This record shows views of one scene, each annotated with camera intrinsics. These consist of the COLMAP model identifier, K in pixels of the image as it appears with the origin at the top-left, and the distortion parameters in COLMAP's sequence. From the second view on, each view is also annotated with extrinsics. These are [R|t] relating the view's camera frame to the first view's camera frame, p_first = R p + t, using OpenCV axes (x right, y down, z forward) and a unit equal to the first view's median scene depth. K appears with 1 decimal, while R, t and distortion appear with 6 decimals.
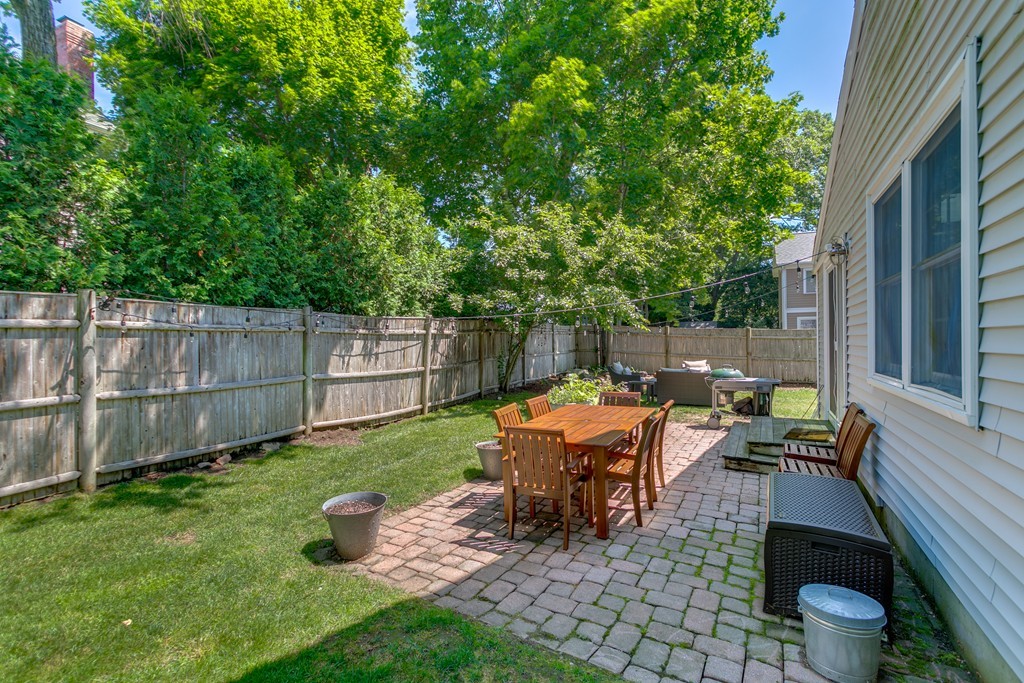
lens RADIAL K [[485.1, 0, 514.0], [0, 485.1, 333.1], [0, 0, 1]] dist [0.001236, 0.000854]
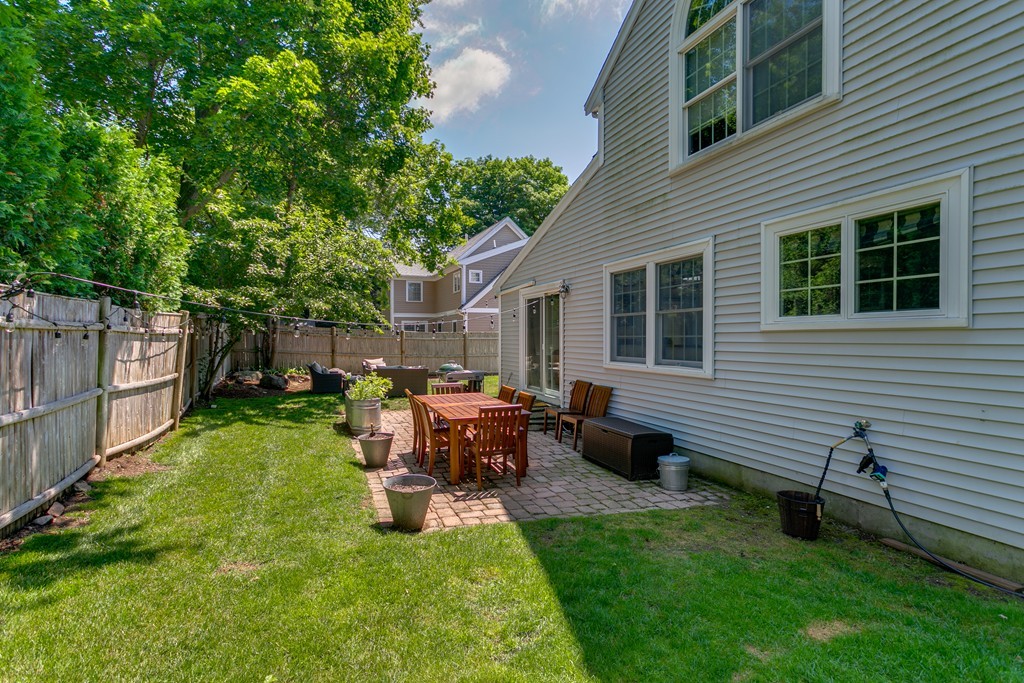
lens RADIAL K [[485.1, 0, 514.0], [0, 485.1, 333.1], [0, 0, 1]] dist [0.001236, 0.000854]
pose [[0.657216, 0.018360, 0.753478, -0.927196], [-0.020809, 0.999764, -0.006211, -0.011123], [-0.753415, -0.011597, 0.657443, 0.034394]]
